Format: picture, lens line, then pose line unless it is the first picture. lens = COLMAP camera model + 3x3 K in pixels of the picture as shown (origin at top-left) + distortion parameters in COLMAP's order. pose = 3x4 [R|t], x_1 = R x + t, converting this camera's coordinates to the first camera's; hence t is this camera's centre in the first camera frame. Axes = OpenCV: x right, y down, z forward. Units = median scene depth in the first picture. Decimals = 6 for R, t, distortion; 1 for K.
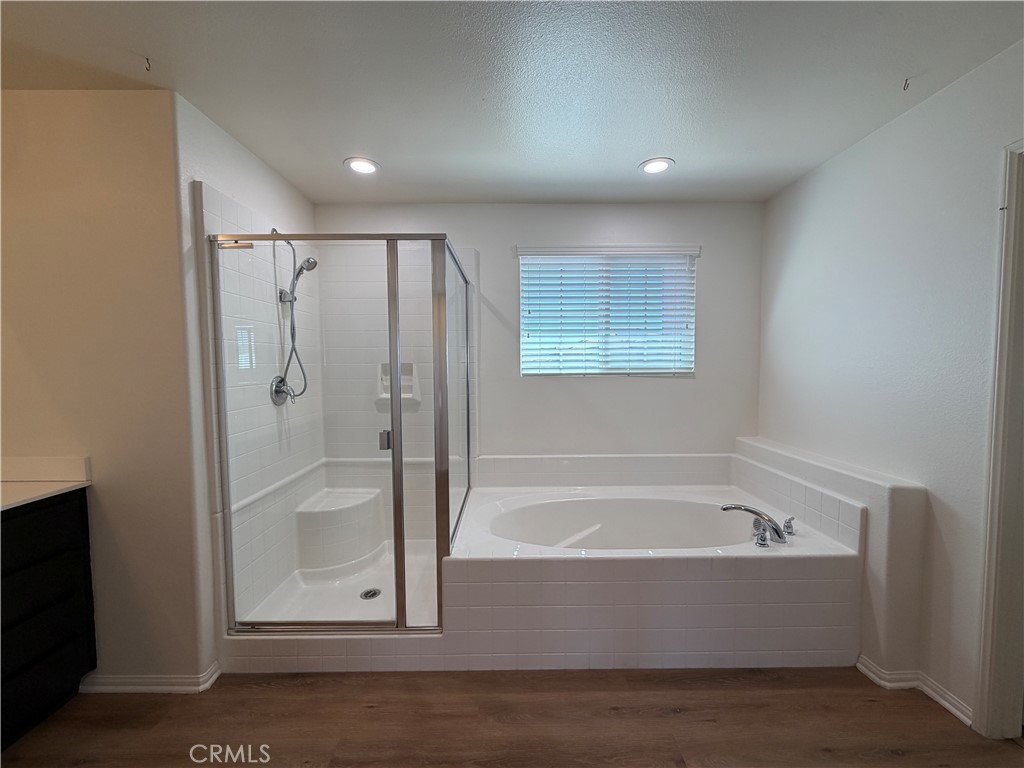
lens RADIAL K [[407.5, 0, 511.4], [0, 407.5, 385.5], [0, 0, 1]] dist [-0.000858, -0.000516]
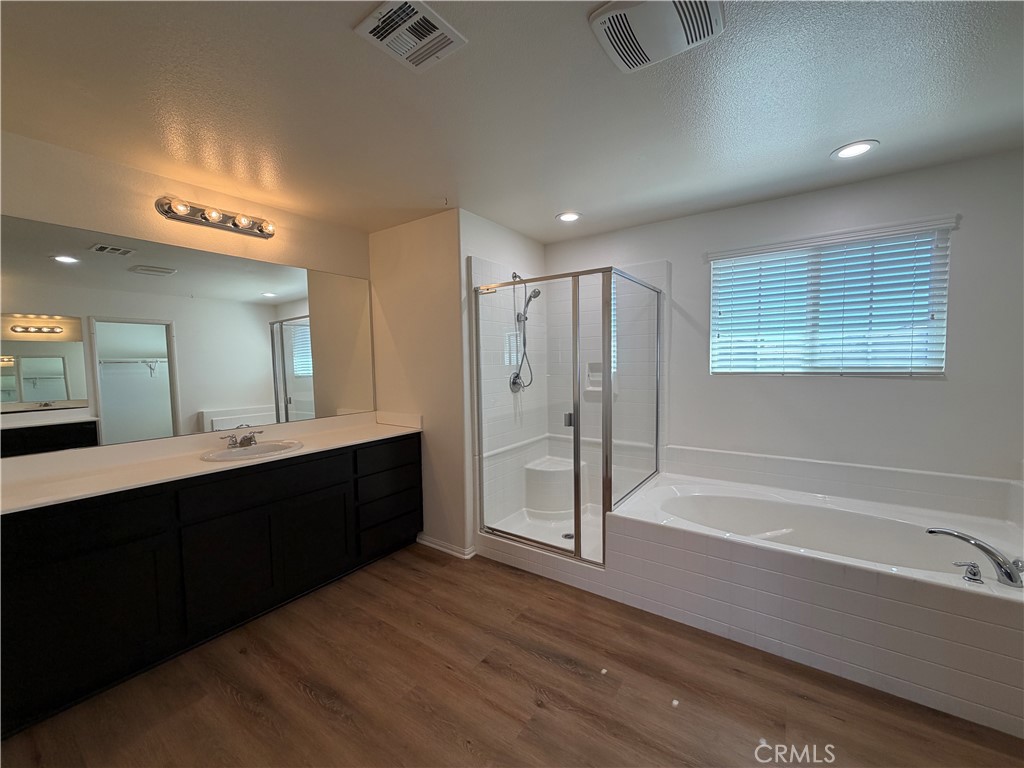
lens RADIAL K [[407.5, 0, 511.4], [0, 407.5, 385.5], [0, 0, 1]] dist [-0.000858, -0.000516]
pose [[0.815026, 0.029397, -0.578678, 0.263473], [-0.020760, 0.999552, 0.021539, -0.007720], [0.579052, -0.005541, 0.815272, -0.200236]]
